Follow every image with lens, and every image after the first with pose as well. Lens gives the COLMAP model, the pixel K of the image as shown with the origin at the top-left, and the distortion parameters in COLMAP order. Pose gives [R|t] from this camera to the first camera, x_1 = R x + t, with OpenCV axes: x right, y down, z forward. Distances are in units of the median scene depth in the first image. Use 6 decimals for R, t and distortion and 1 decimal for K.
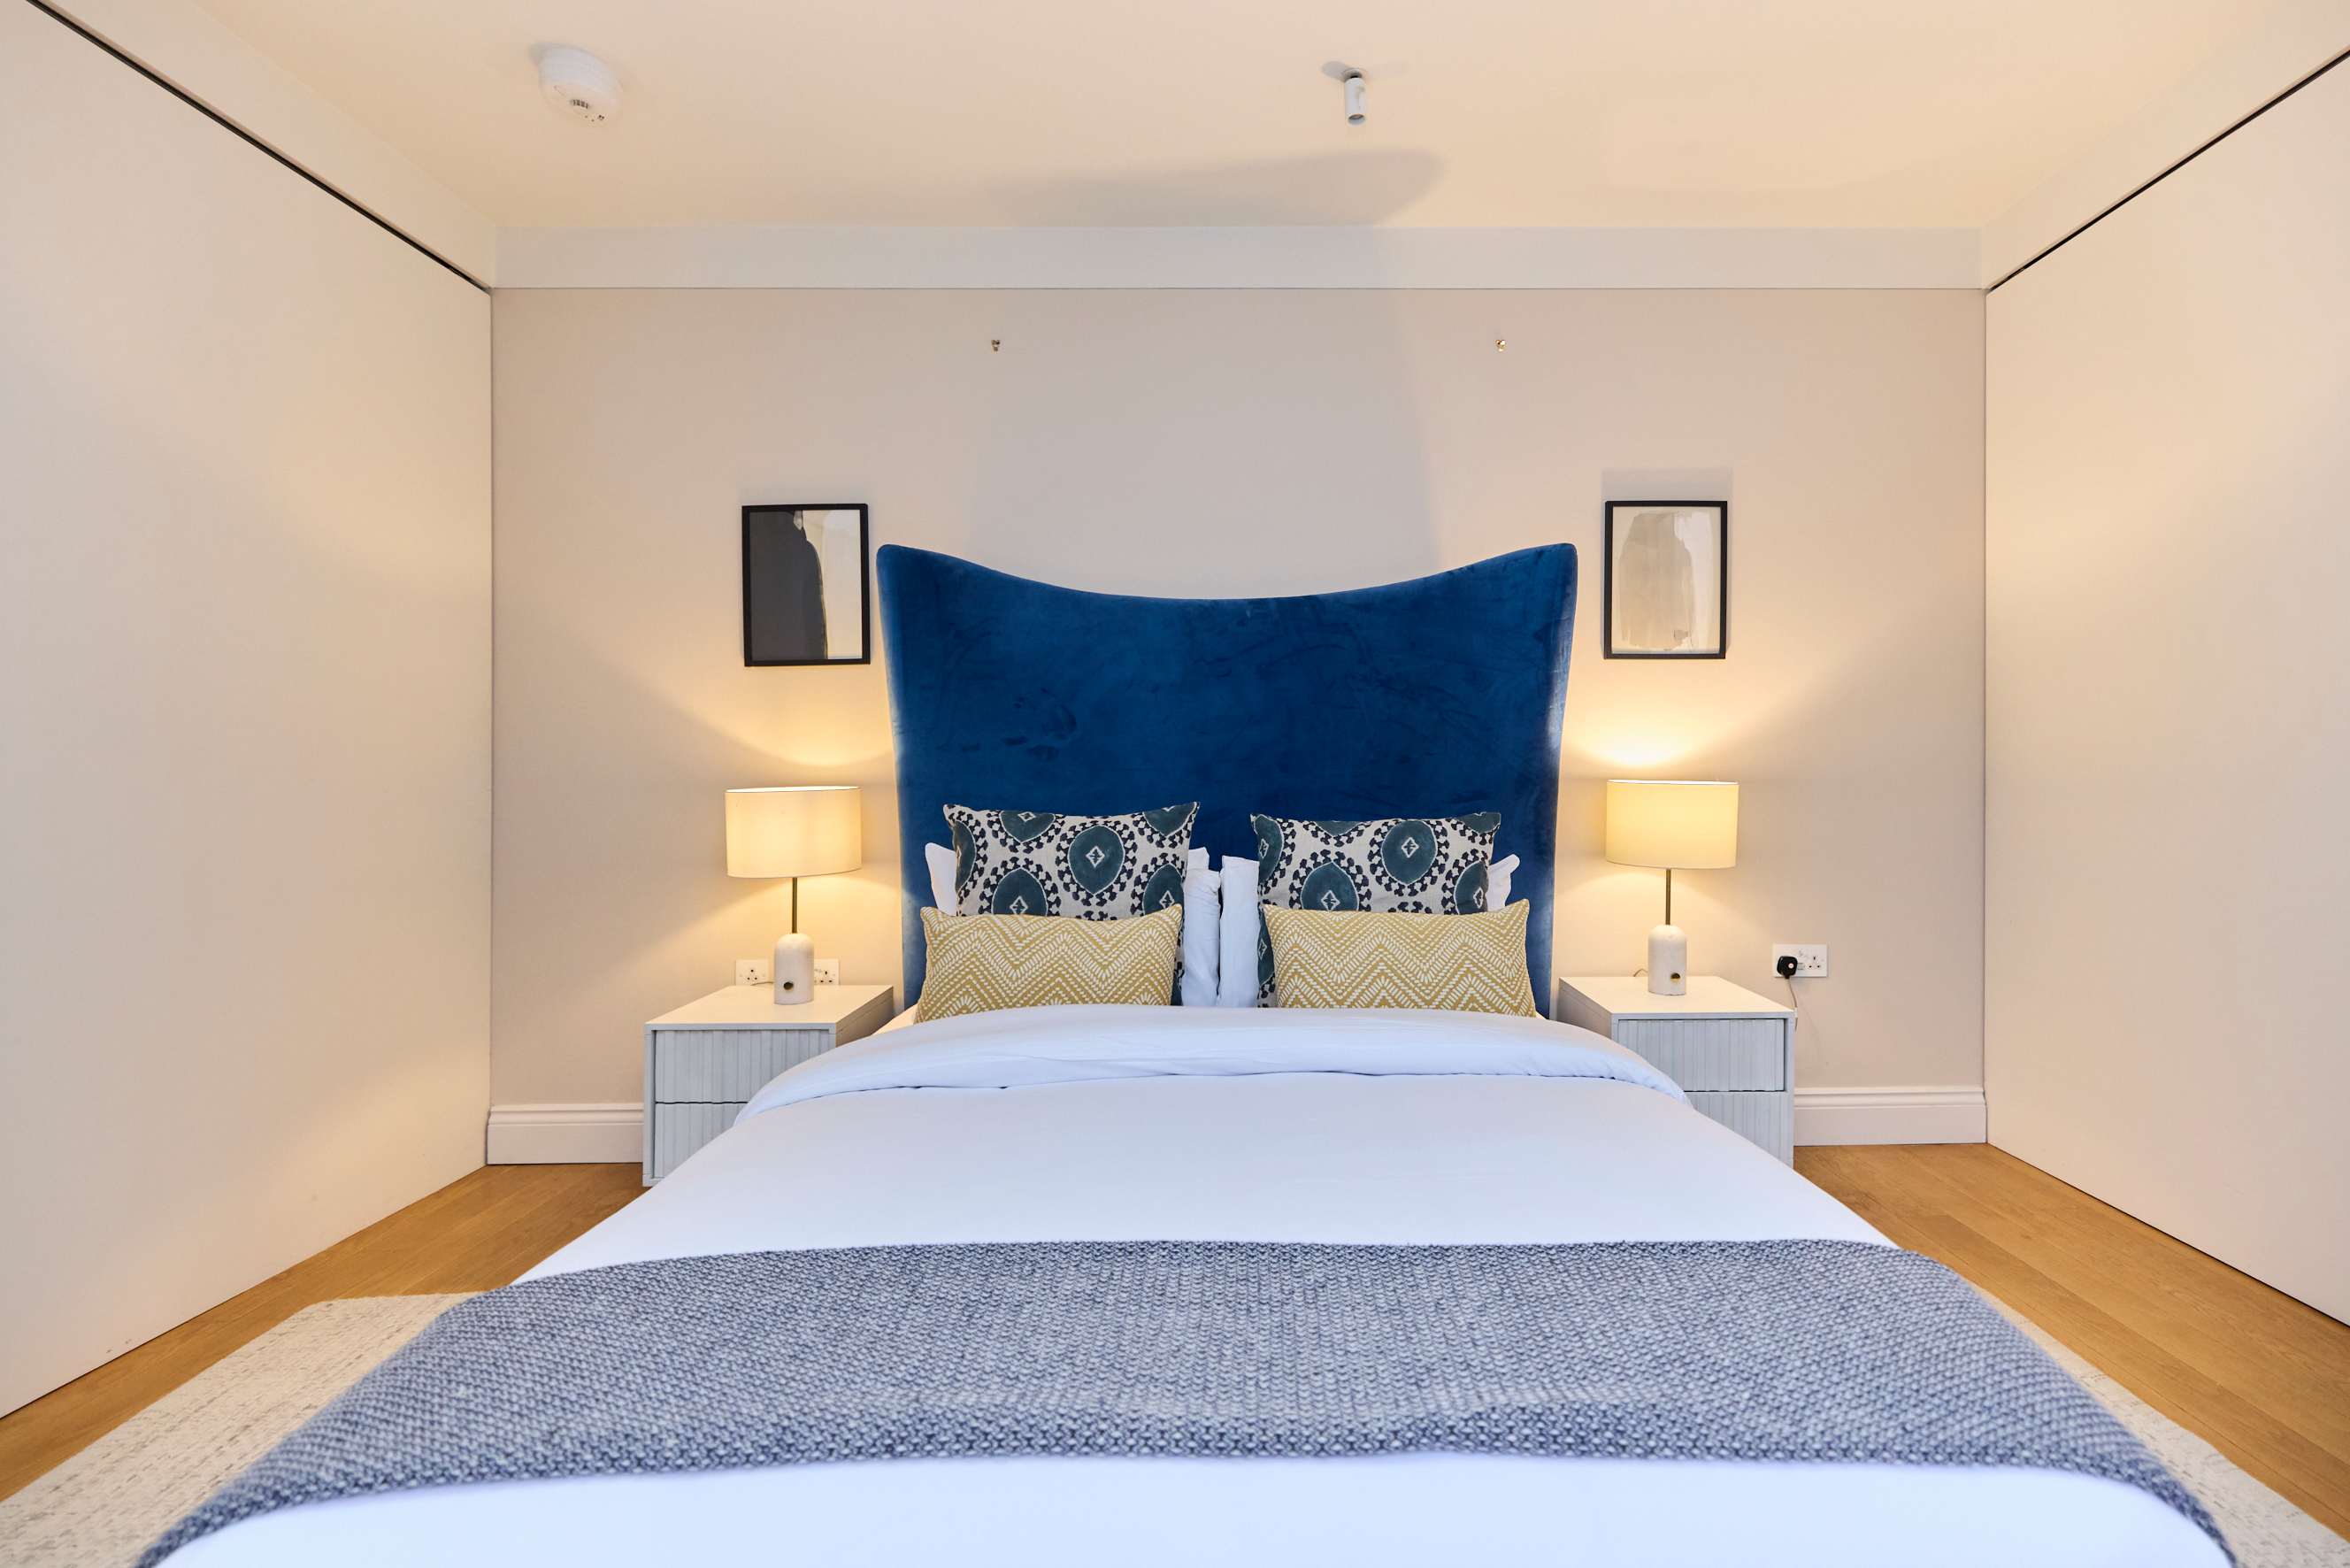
lens RADIAL K [[1066.8, 0, 1298.9], [0, 1066.8, 771.7], [0, 0, 1]] dist [0.000599, 0.000229]
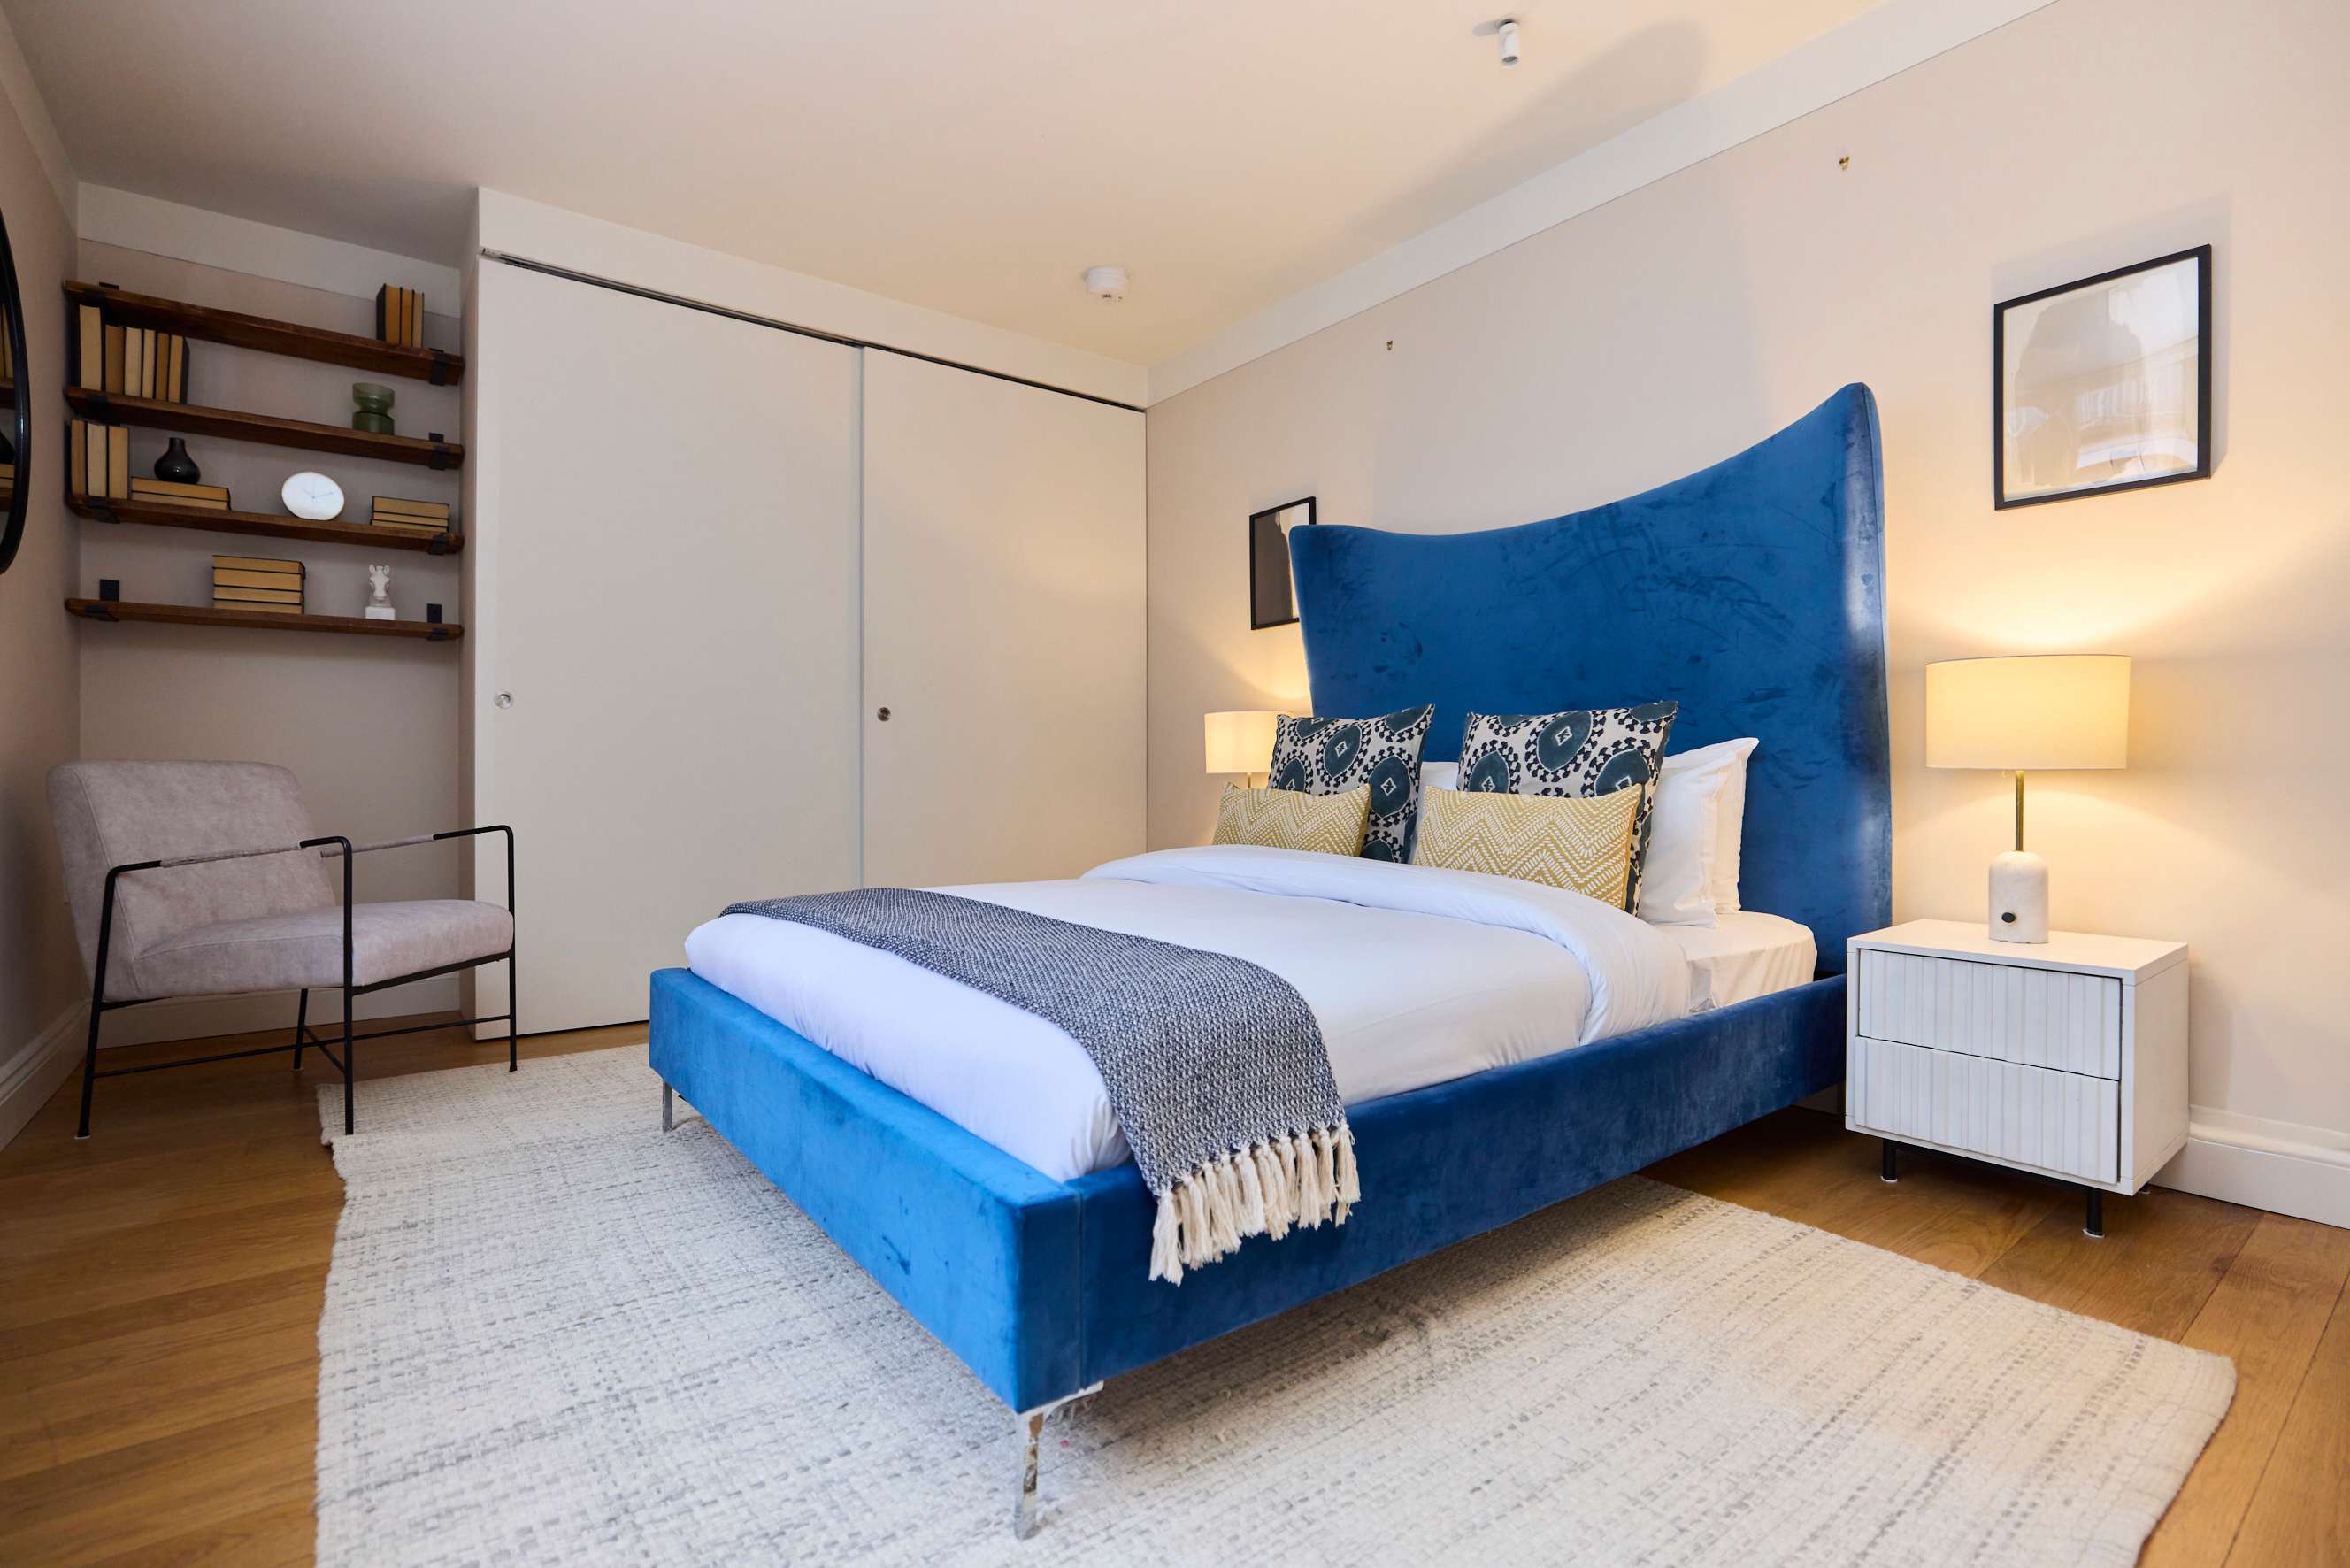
lens RADIAL K [[1113.9, 0, 1175.8], [0, 1113.9, 760.7], [0, 0, 1]] dist [-0.036439, 0.020154]
pose [[0.590695, -0.005930, -0.806873, 0.742785], [0.004798, 0.999981, -0.003837, 0.096849], [0.806881, -0.001605, 0.590712, 0.070826]]
